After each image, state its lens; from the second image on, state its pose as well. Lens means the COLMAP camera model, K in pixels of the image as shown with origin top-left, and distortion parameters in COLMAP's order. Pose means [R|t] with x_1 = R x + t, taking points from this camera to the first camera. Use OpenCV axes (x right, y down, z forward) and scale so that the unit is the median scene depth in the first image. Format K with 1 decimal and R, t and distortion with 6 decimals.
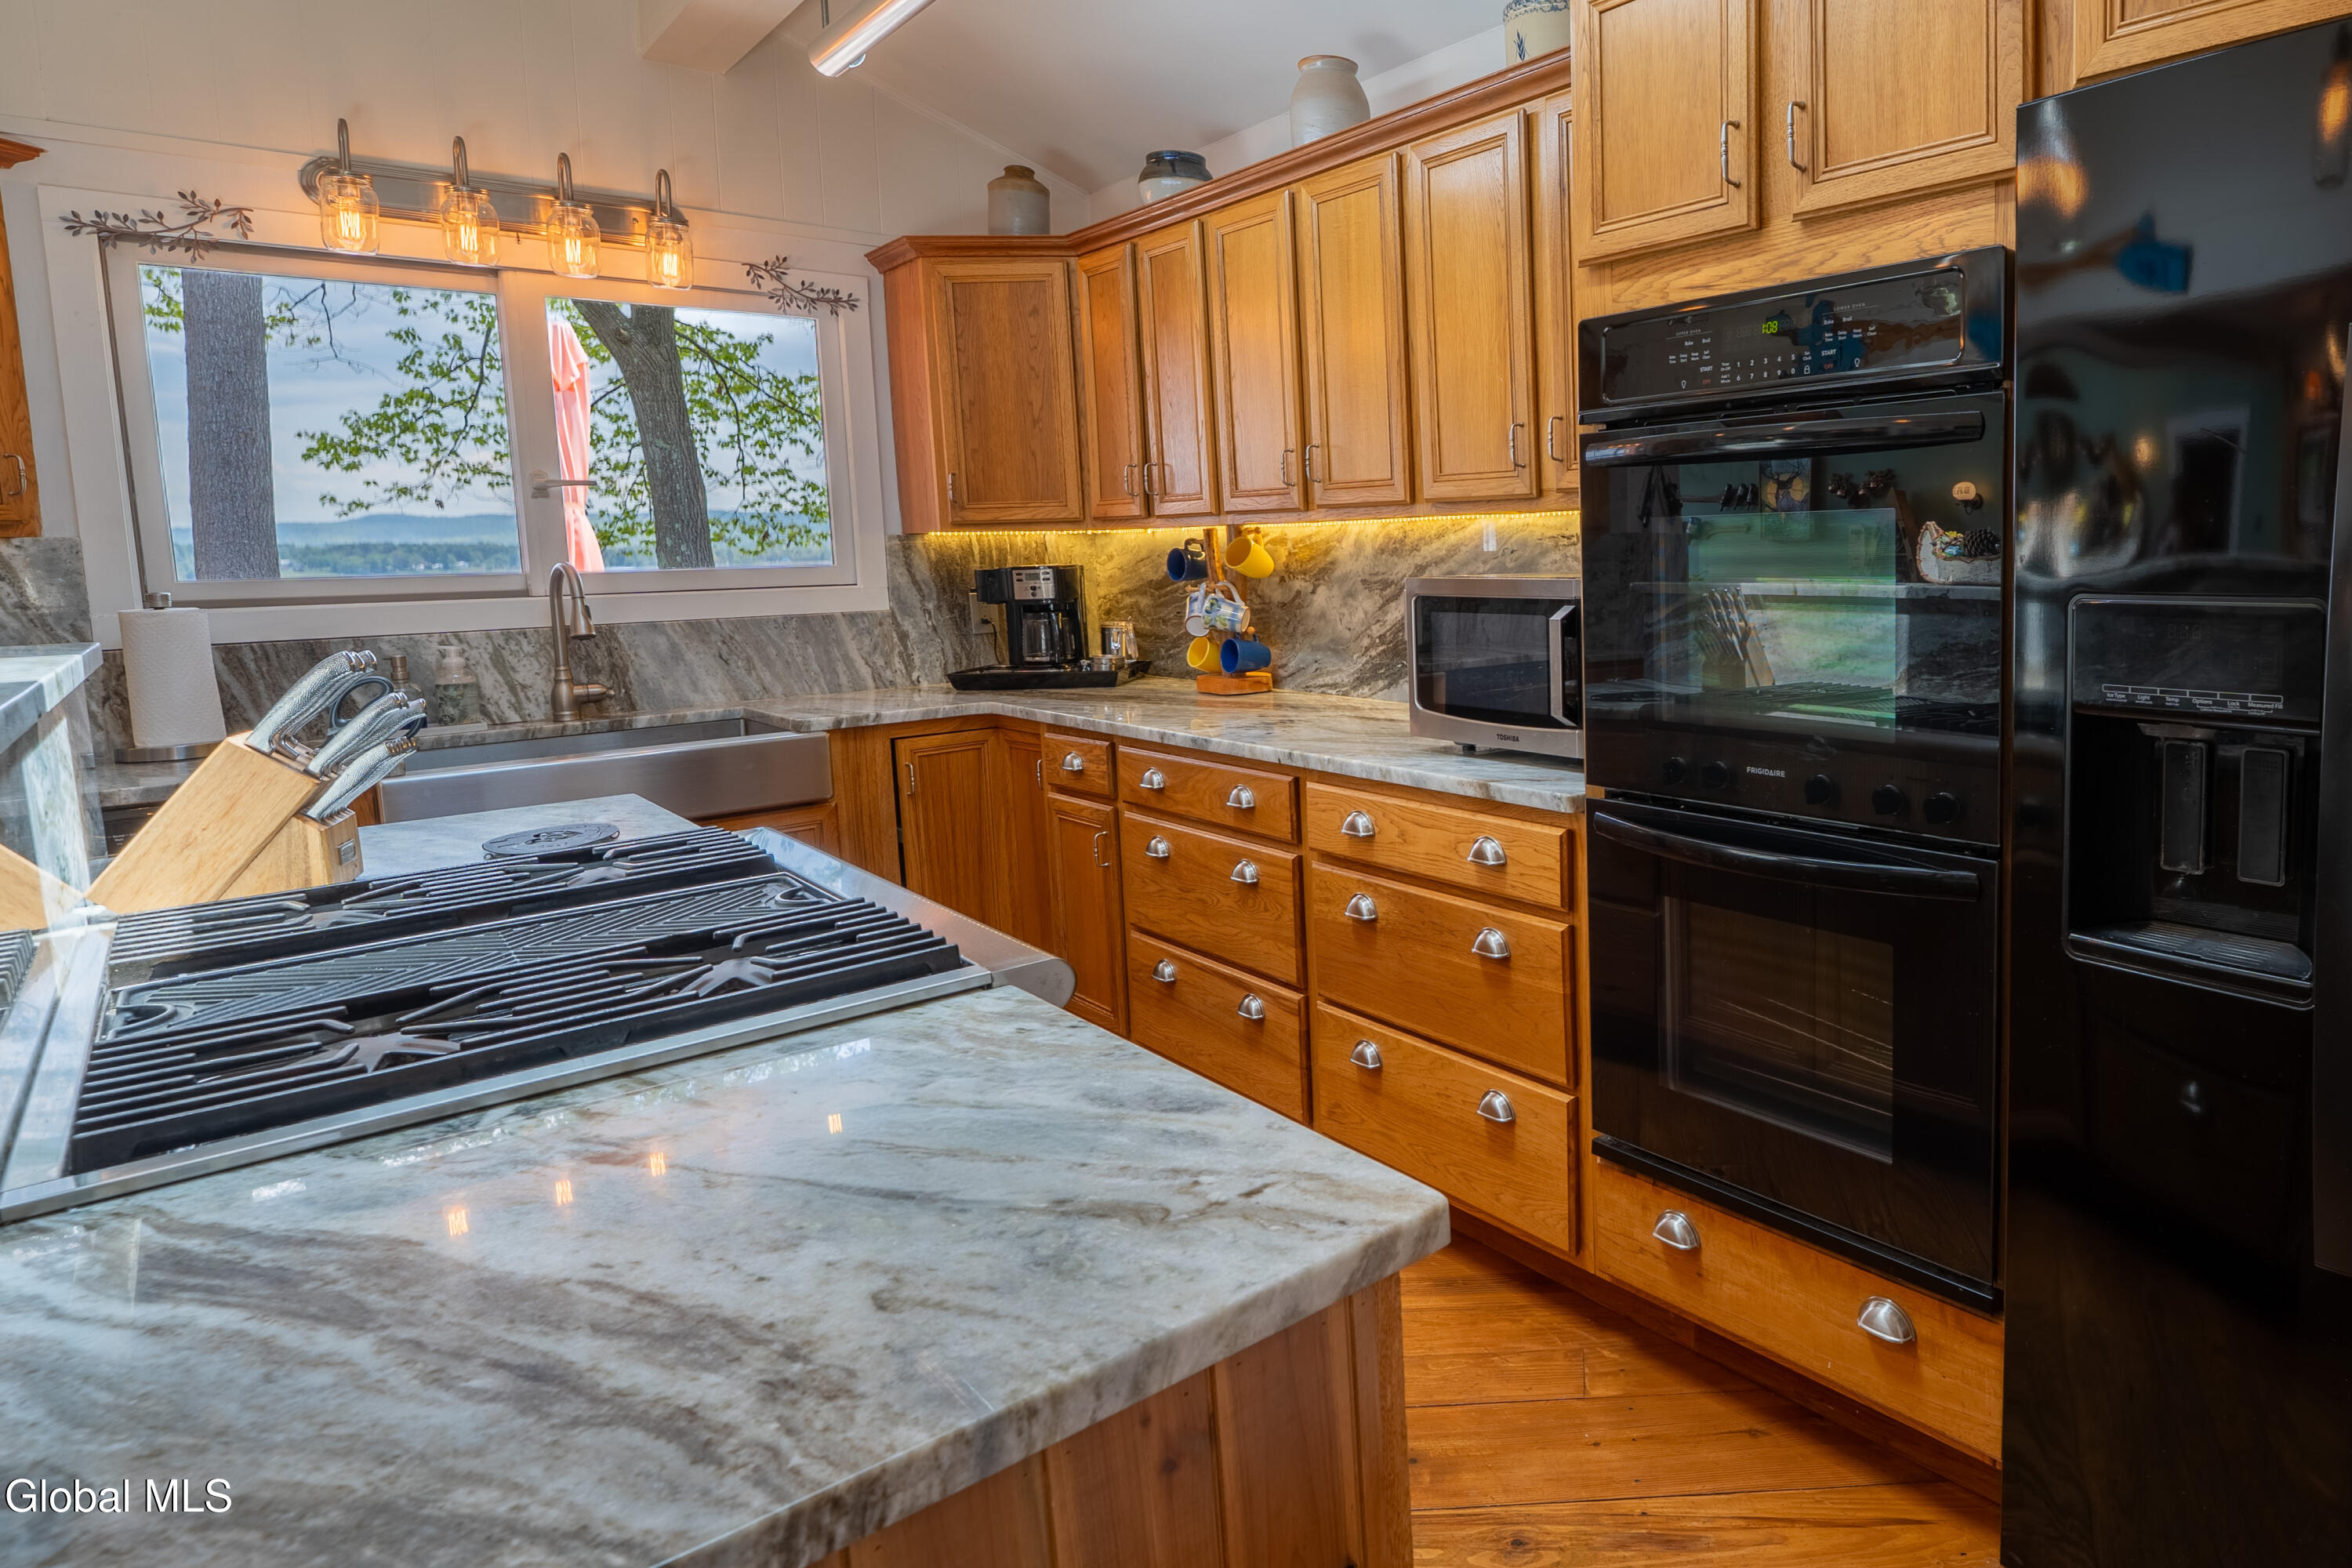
lens RADIAL K [[1348.0, 0, 1623.6], [0, 1348.0, 684.7], [0, 0, 1]] dist [-0.025529, 0.001016]
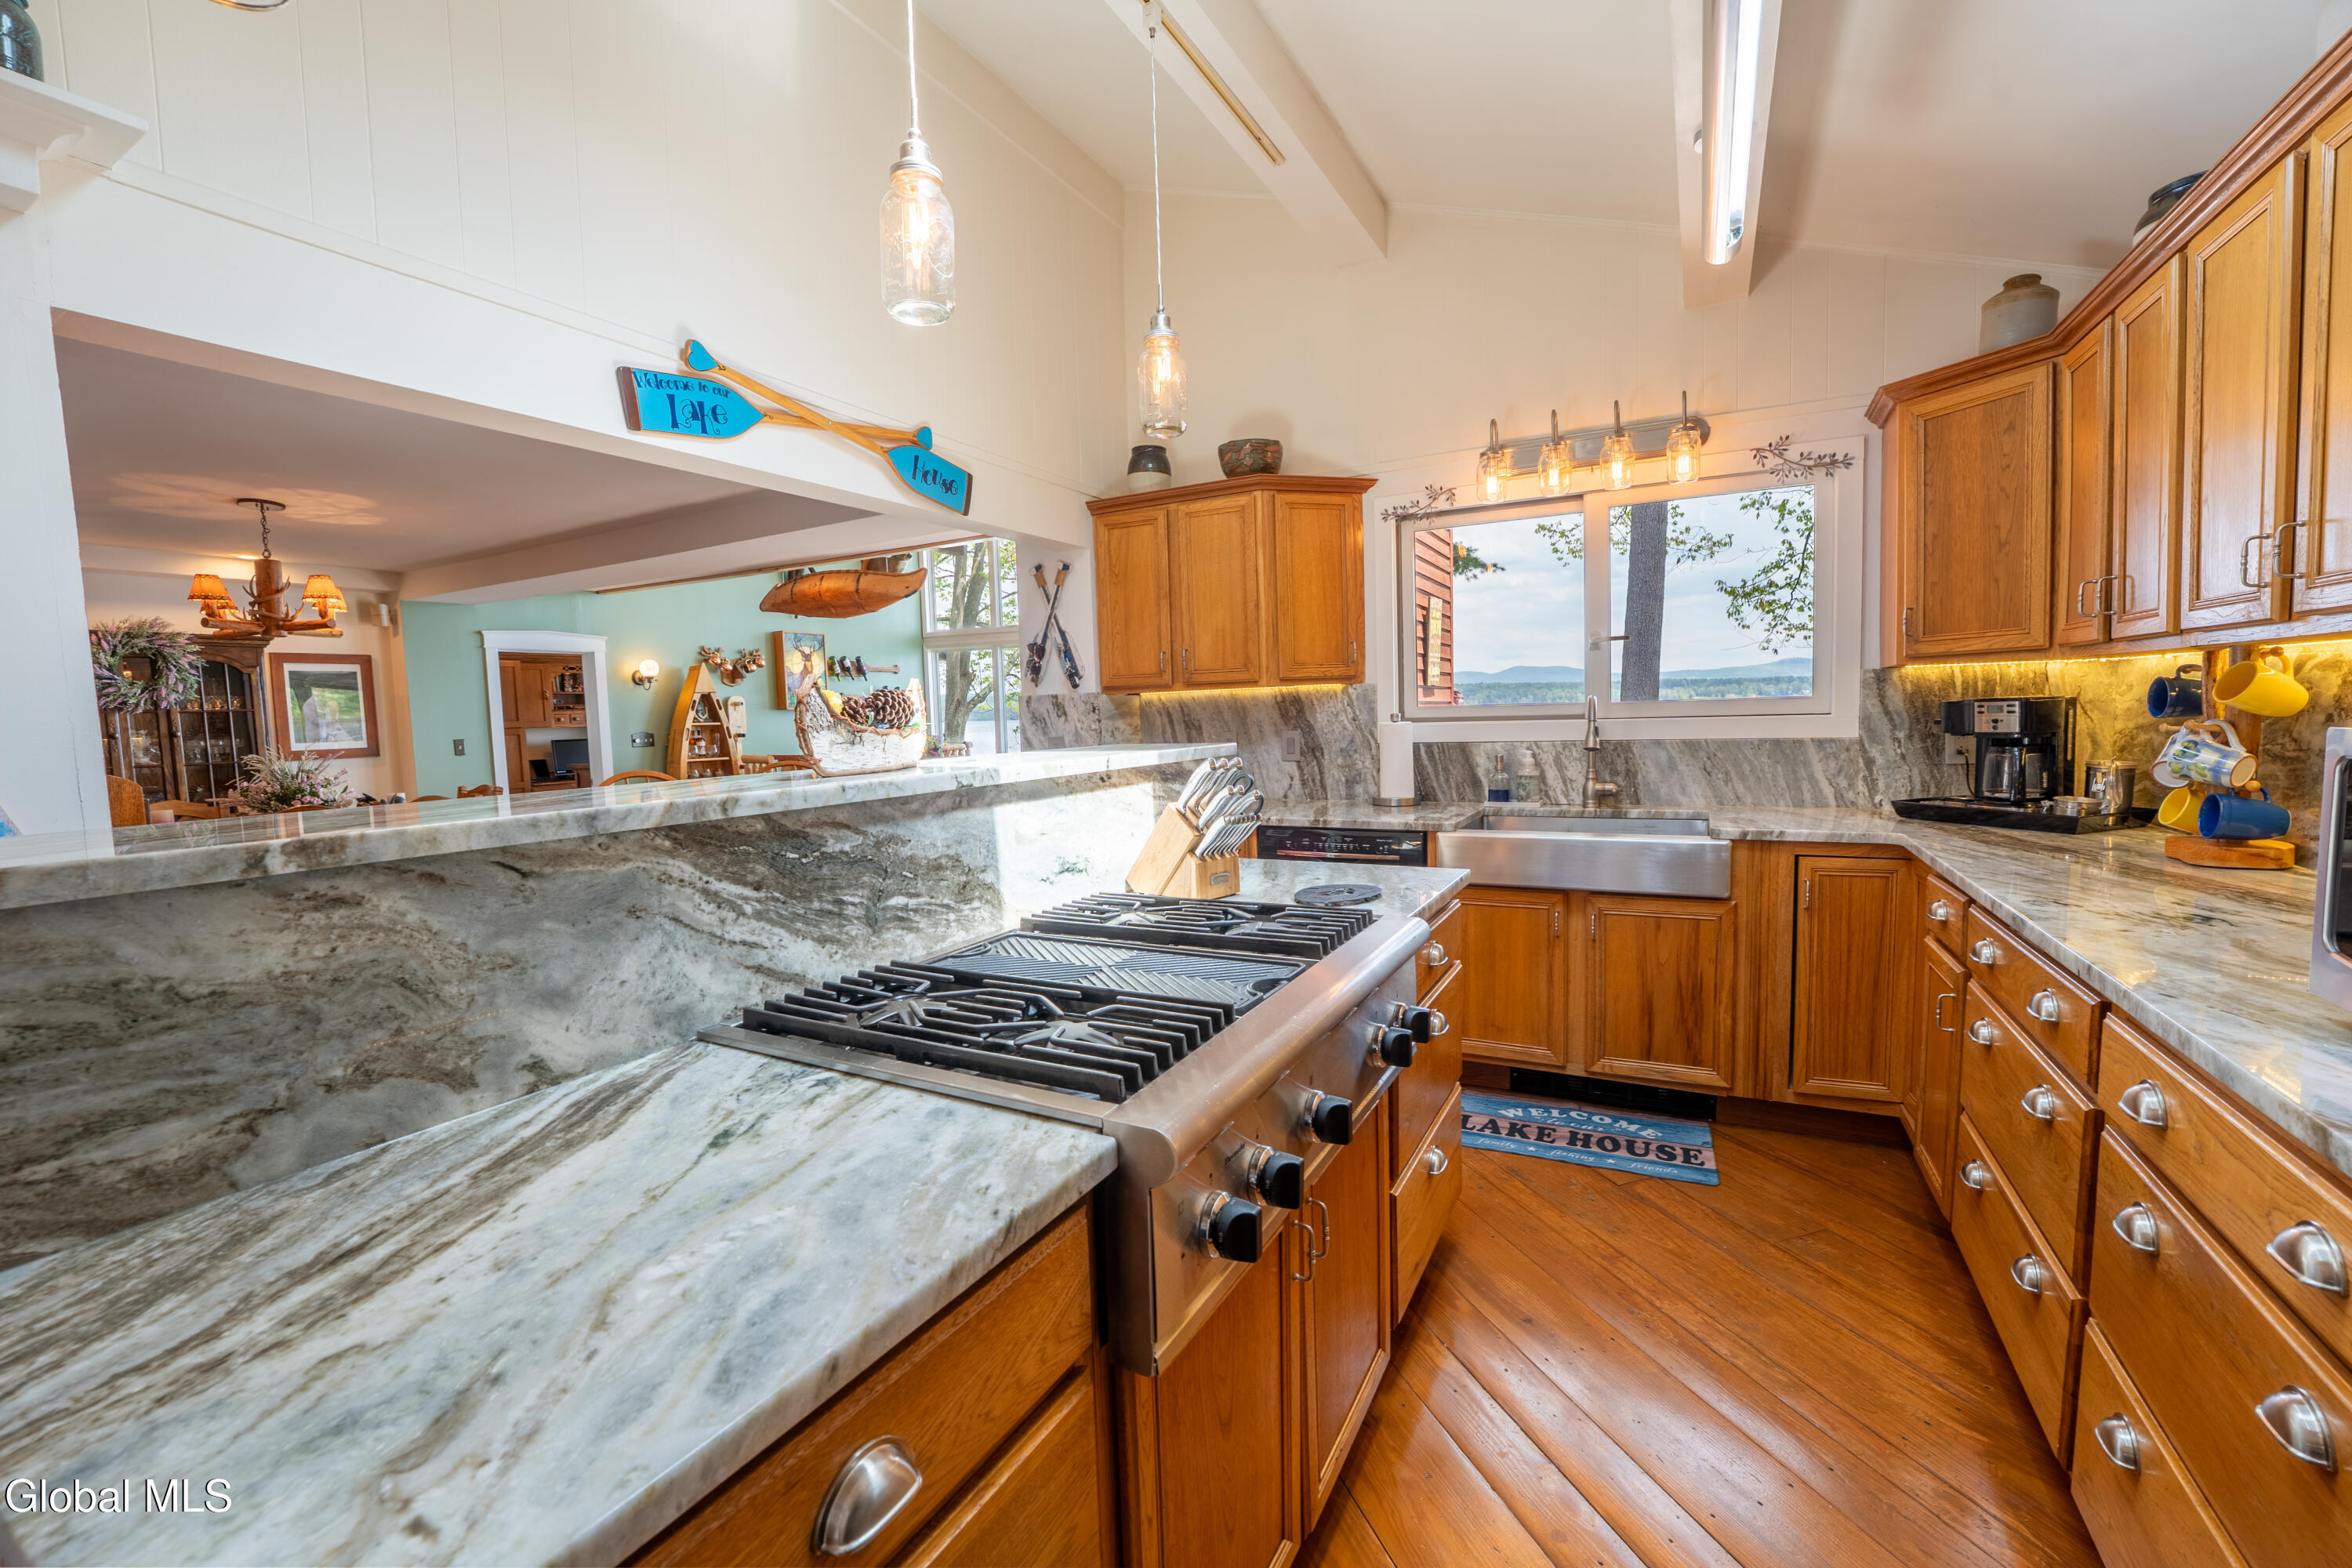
lens RADIAL K [[962.9, 0, 1176.0], [0, 962.9, 784.0], [0, 0, 1]] dist [-0.027484, 0.000645]
pose [[0.247102, 0.084801, -0.965272, 0.076319], [-0.076148, 0.994782, 0.067900, -0.031065], [0.965993, 0.056725, 0.252270, 0.291890]]
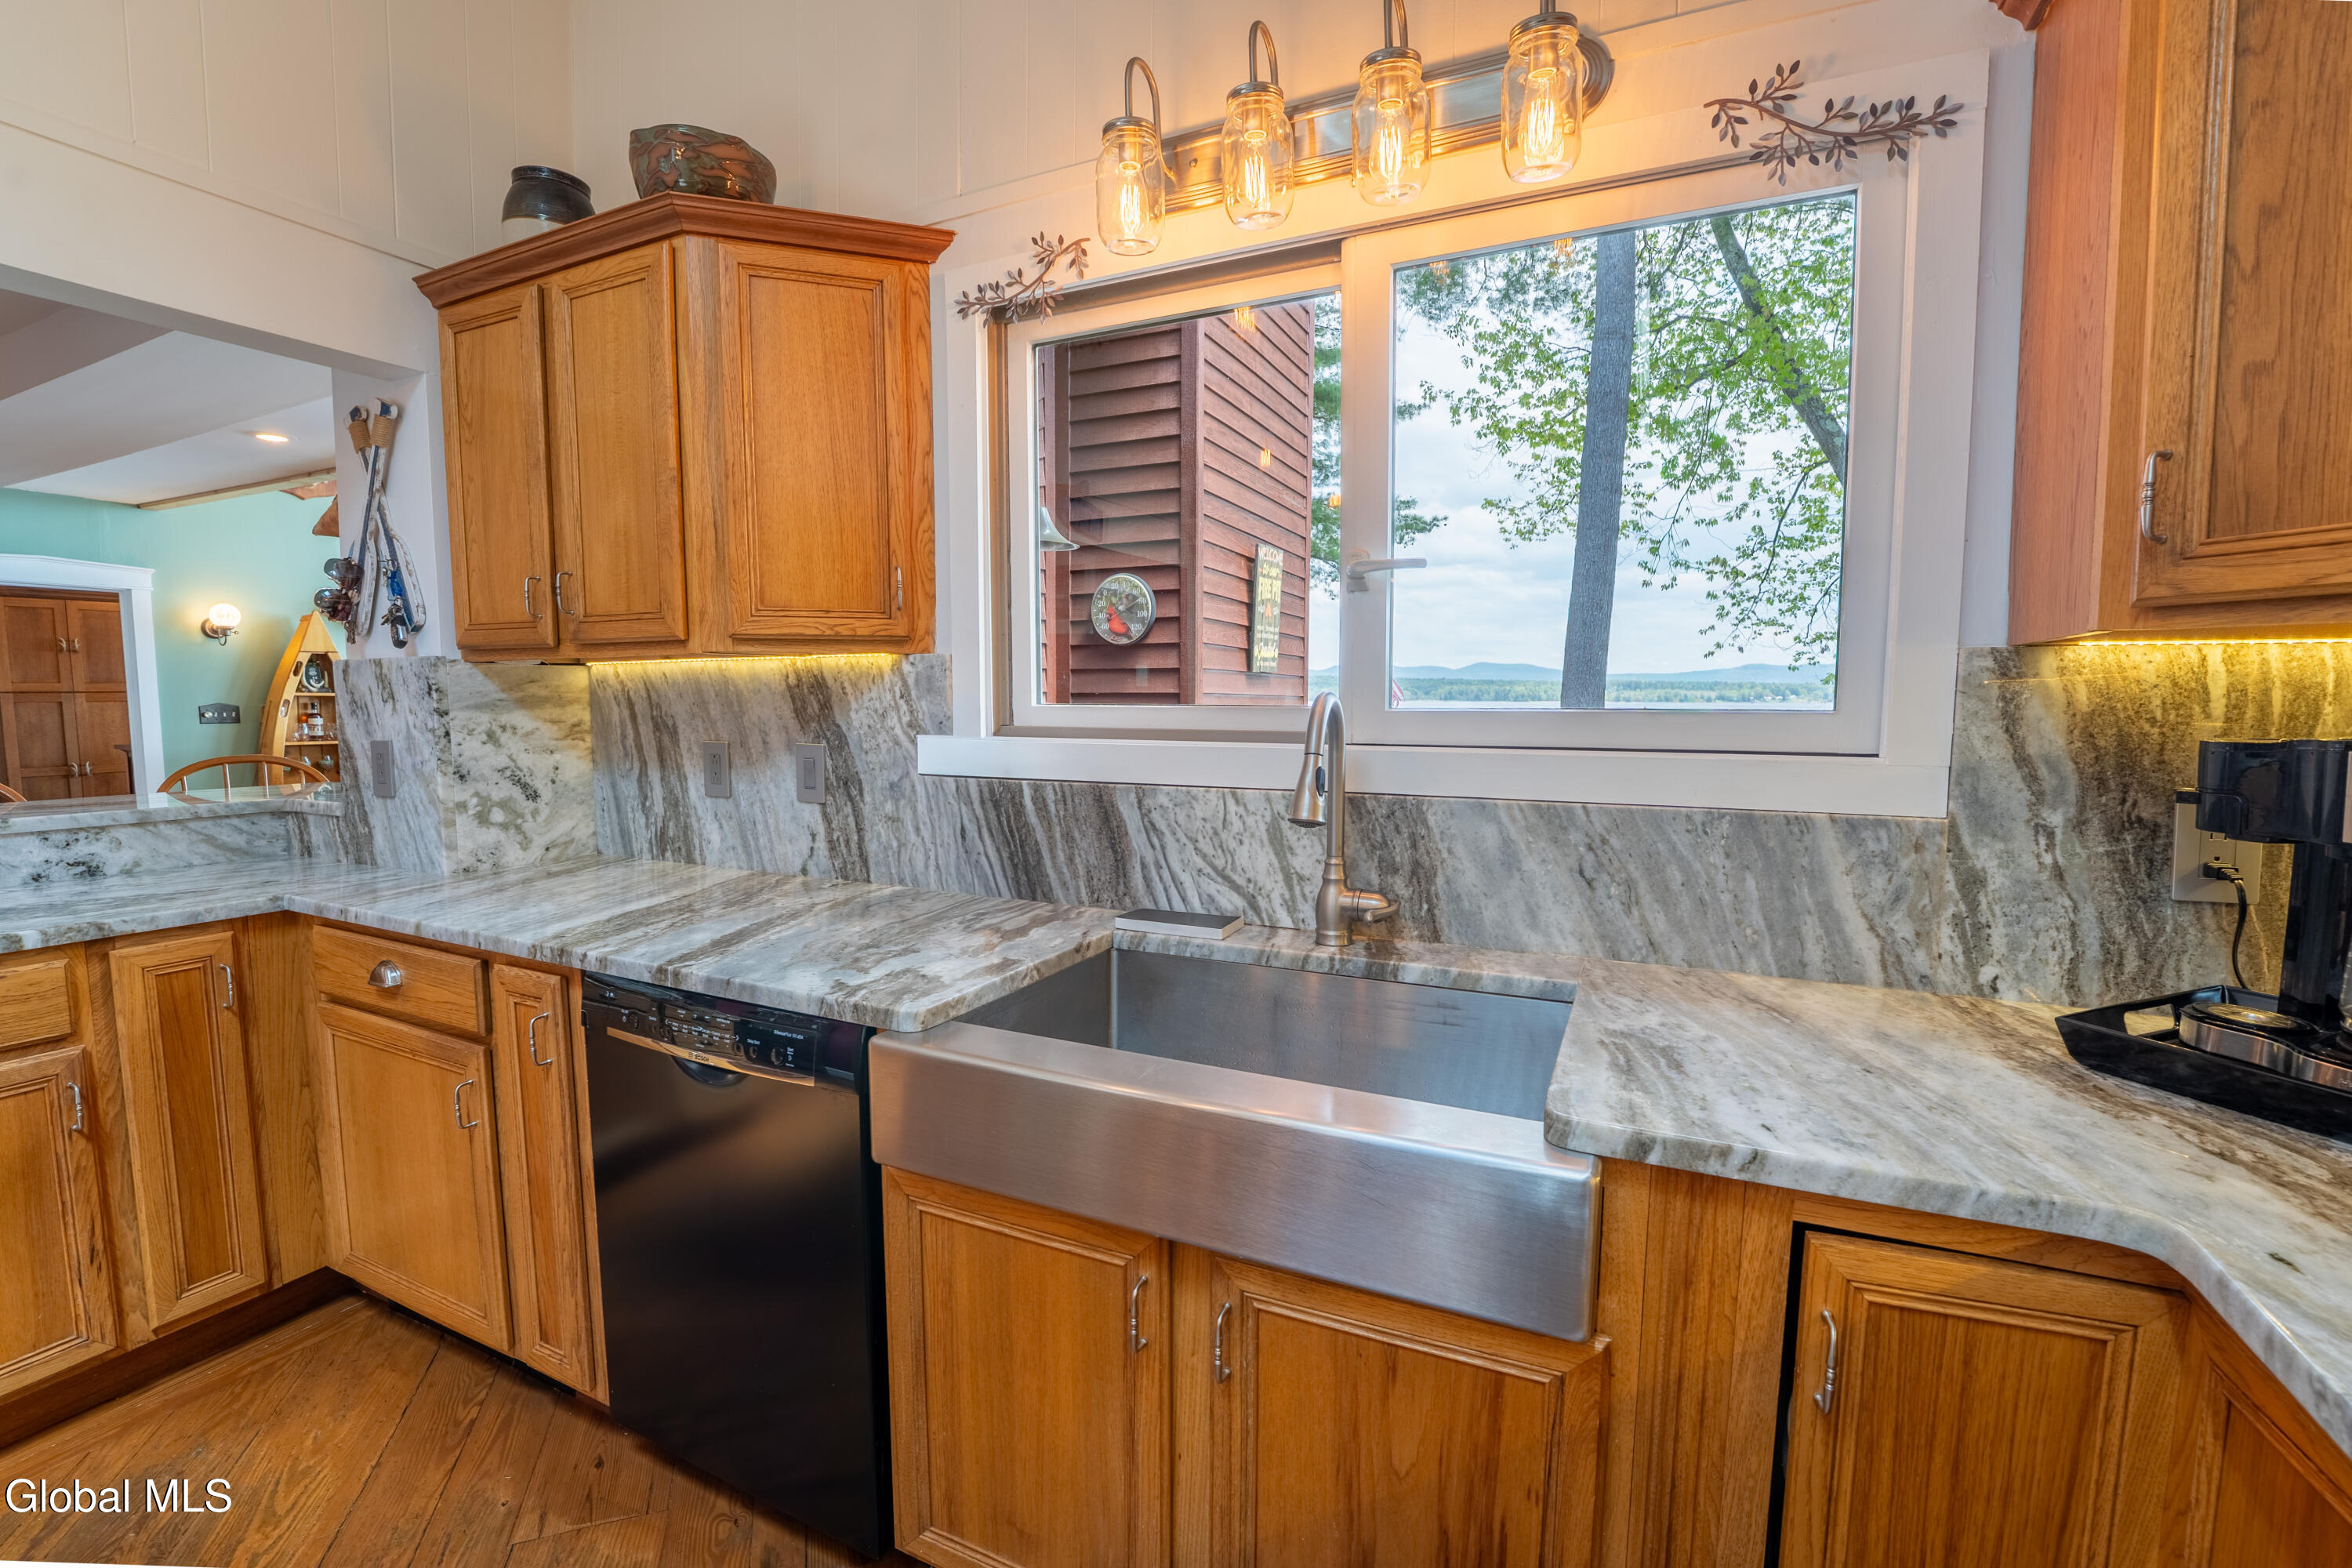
lens RADIAL K [[1007.0, 0, 1176.0], [0, 1007.0, 784.0], [0, 0, 1]] dist [-0.026409, 0.000304]
pose [[0.294142, 0.102329, -0.950268, -0.347761], [-0.108105, 0.991434, 0.073300, -0.070395], [0.949628, 0.081168, 0.302684, 0.729840]]
